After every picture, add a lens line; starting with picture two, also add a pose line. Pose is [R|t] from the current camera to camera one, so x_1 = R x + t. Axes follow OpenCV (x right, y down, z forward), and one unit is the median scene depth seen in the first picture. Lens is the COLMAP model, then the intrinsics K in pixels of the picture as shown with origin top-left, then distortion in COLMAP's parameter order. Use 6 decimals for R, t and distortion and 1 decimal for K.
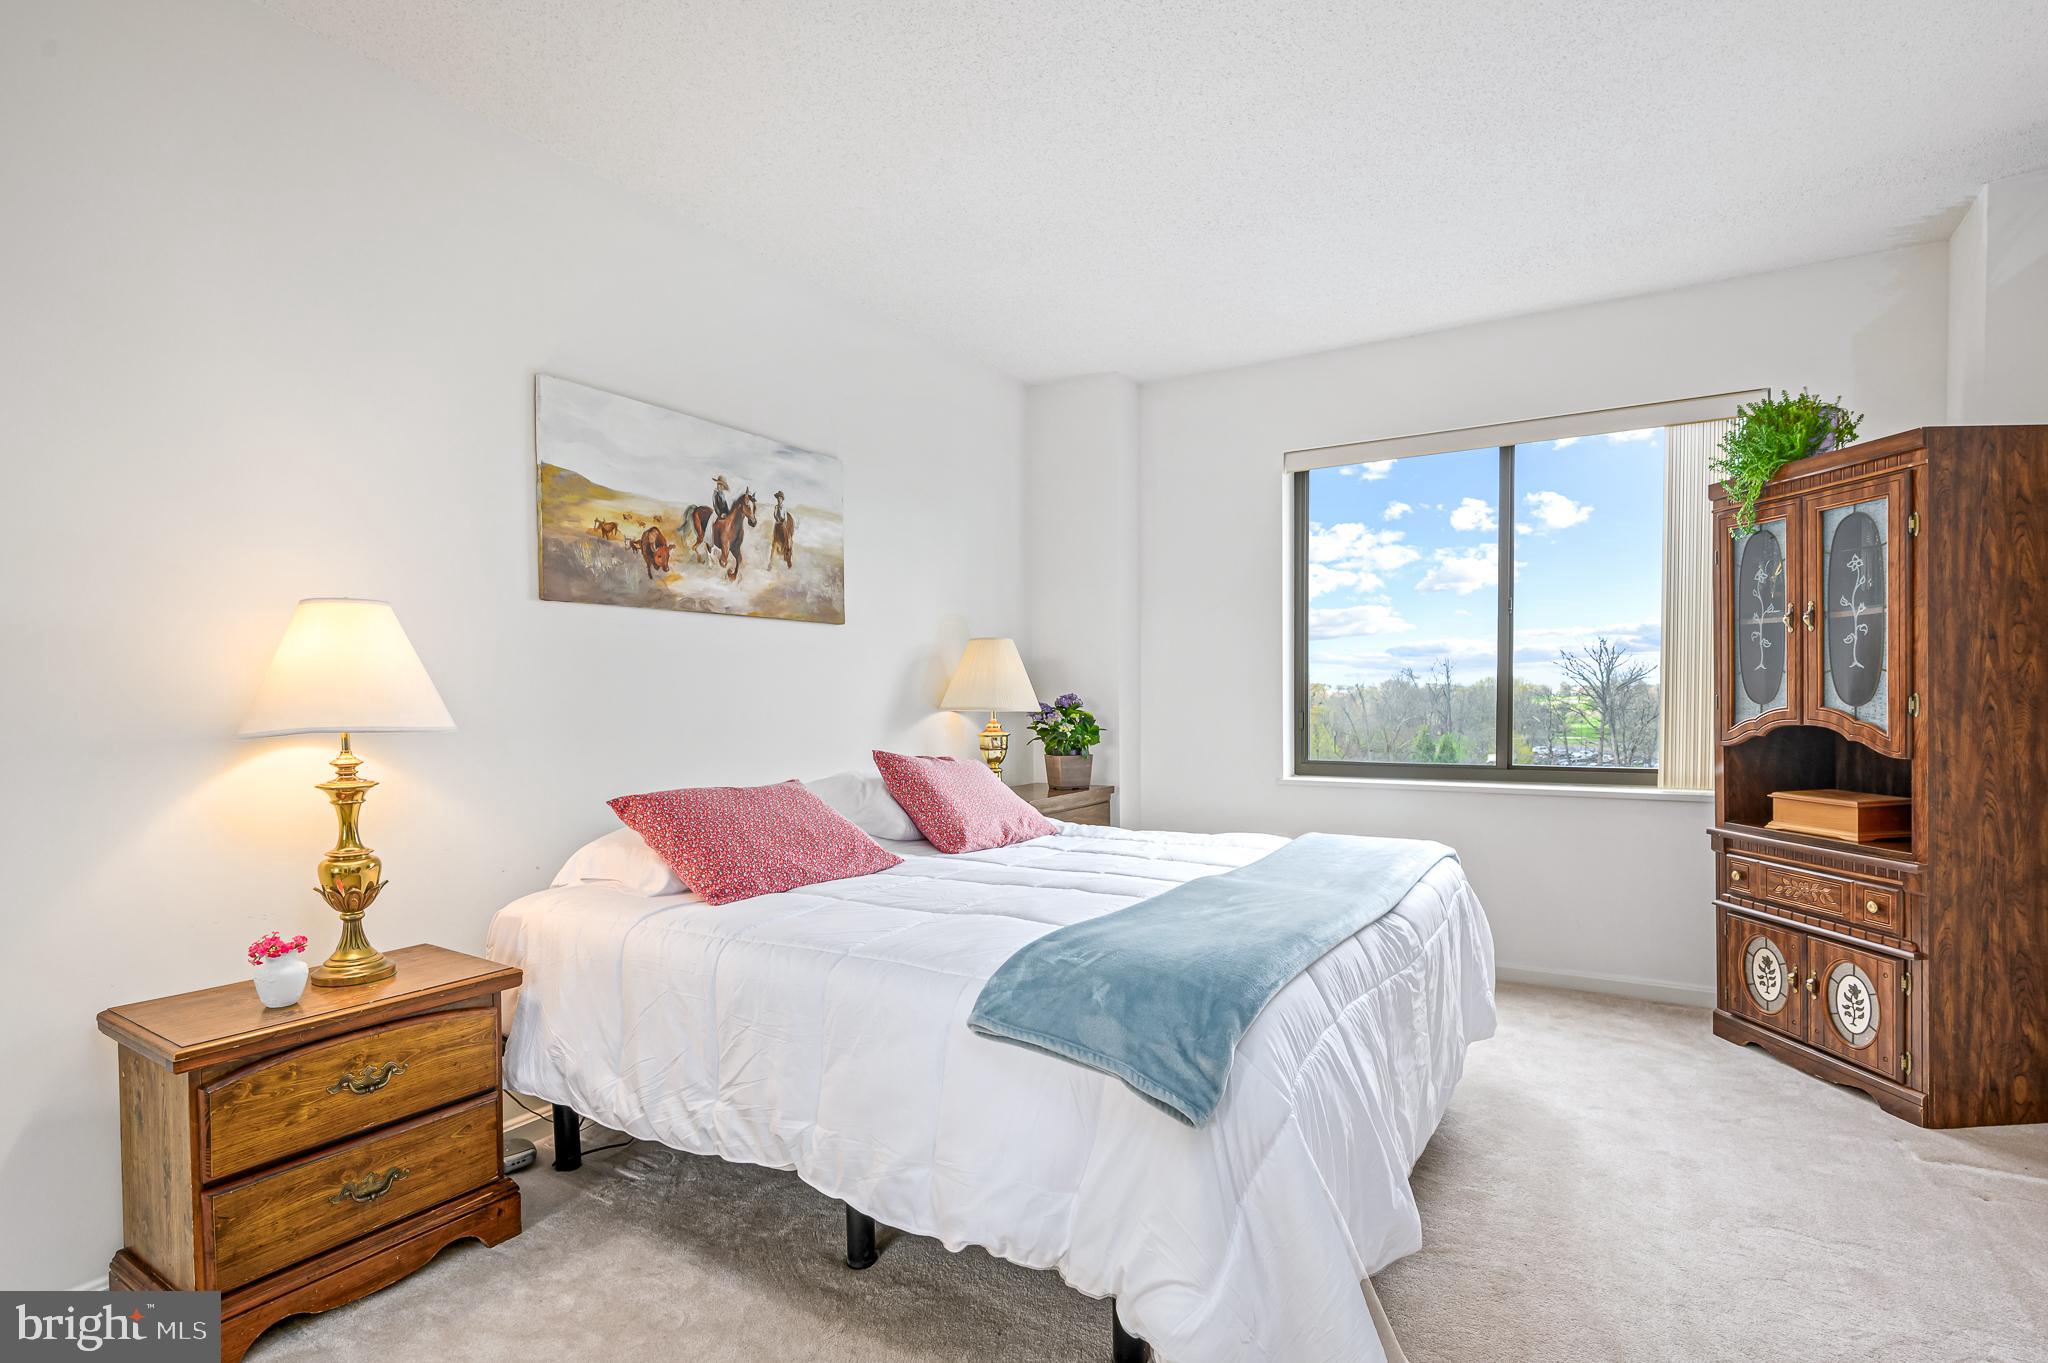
lens RADIAL K [[1028.7, 0, 990.2], [0, 1028.7, 730.1], [0, 0, 1]] dist [-0.004538, 0.001780]
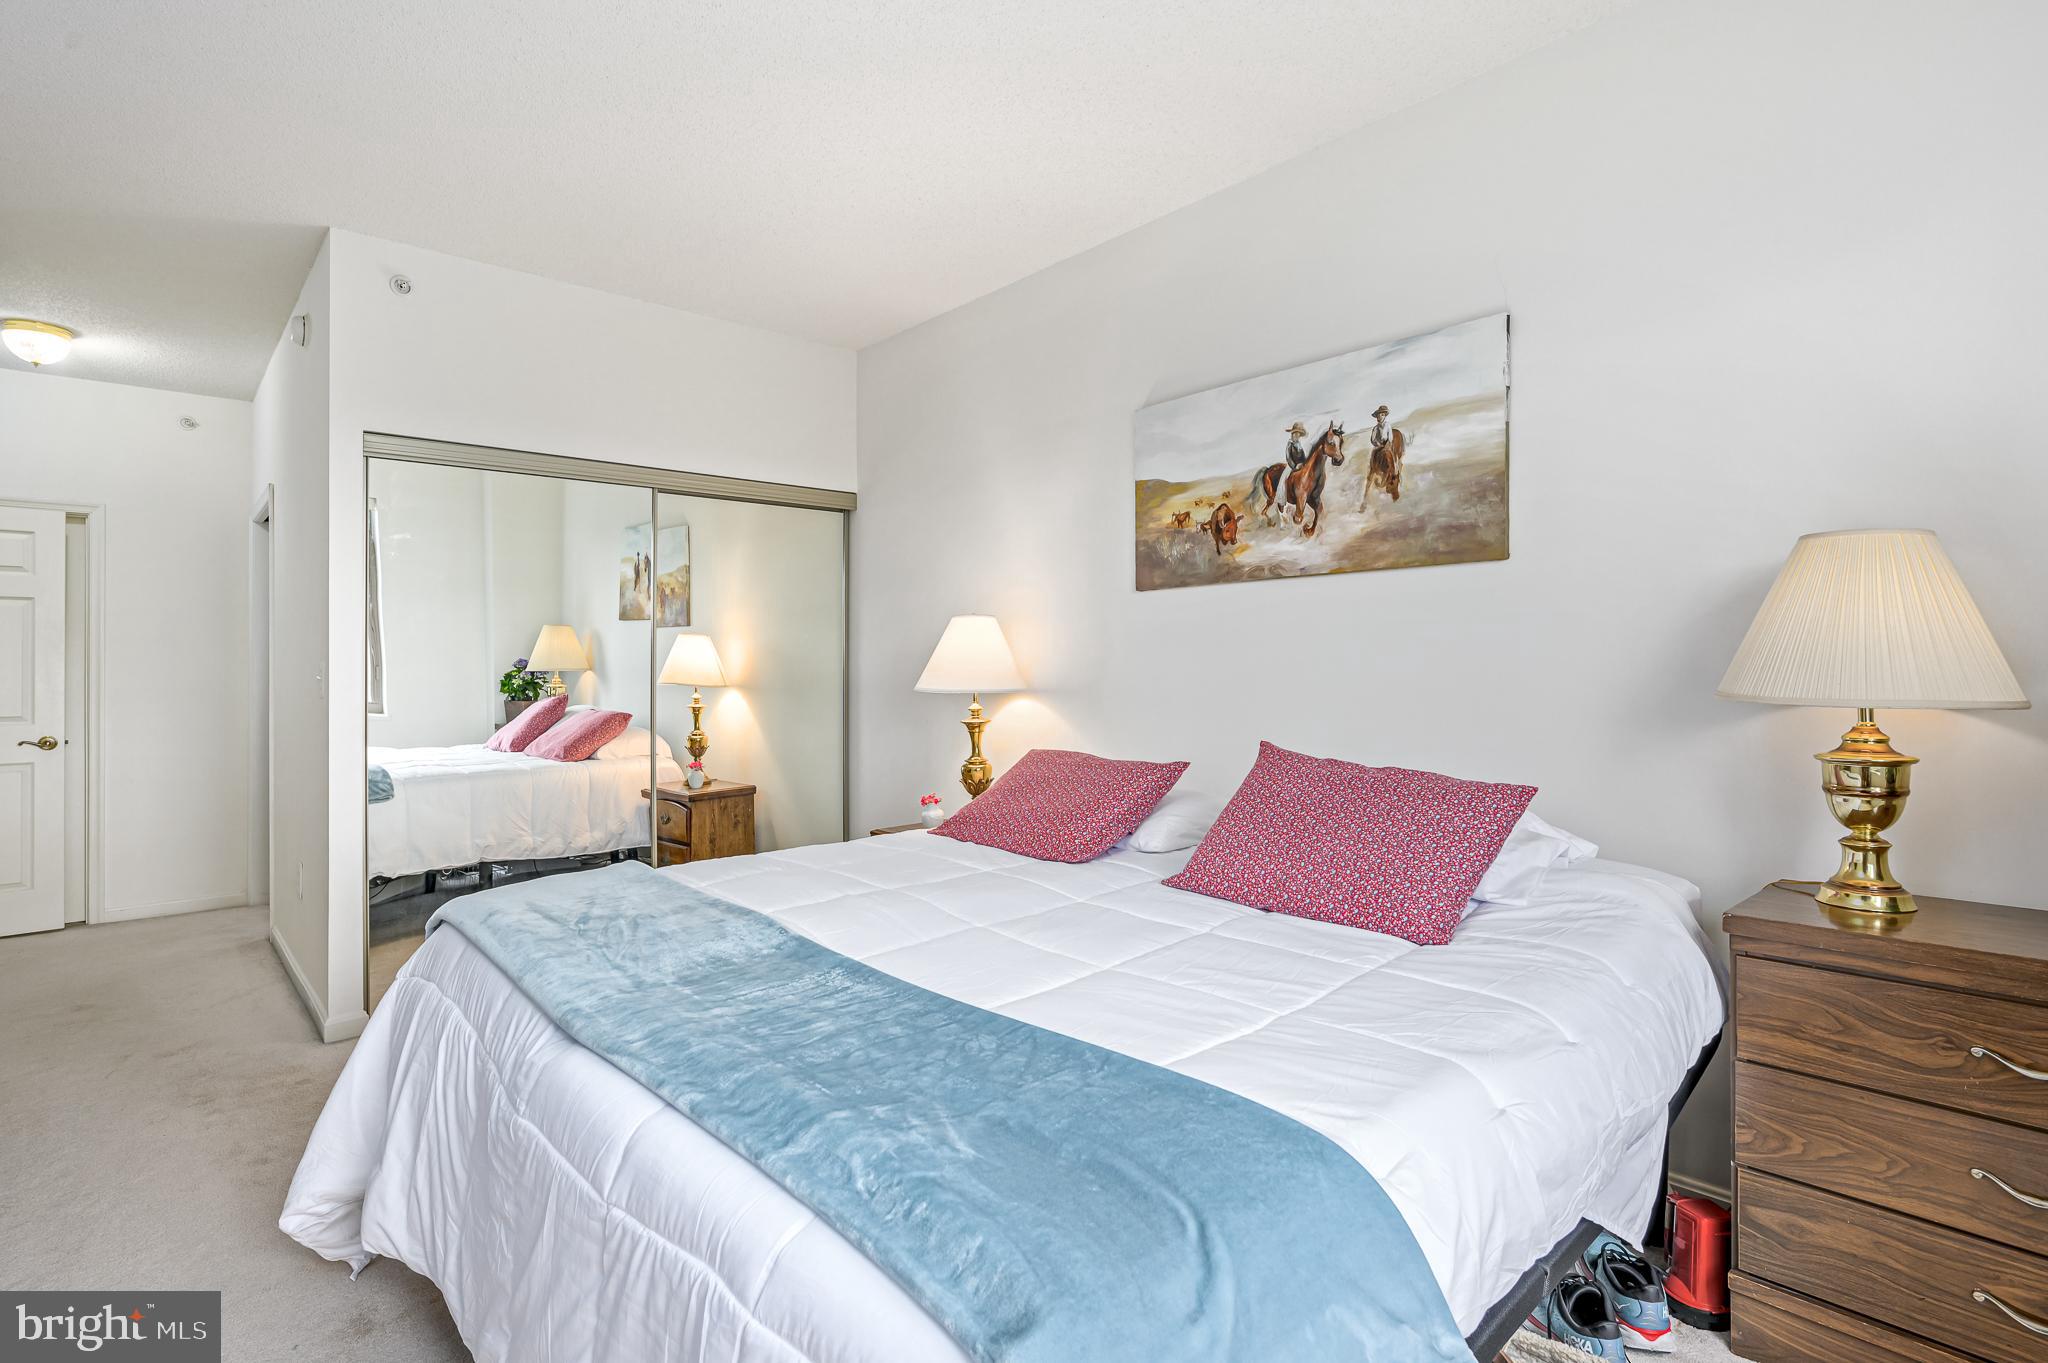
lens RADIAL K [[1001.4, 0, 1022.4], [0, 1001.4, 666.1], [0, 0, 1]] dist [0.001399, 0.000164]
pose [[-0.282727, 0.007855, -0.959168, 0.632030], [-0.020561, 0.999687, 0.014247, -0.041603], [0.958980, 0.023750, -0.282477, 0.999980]]
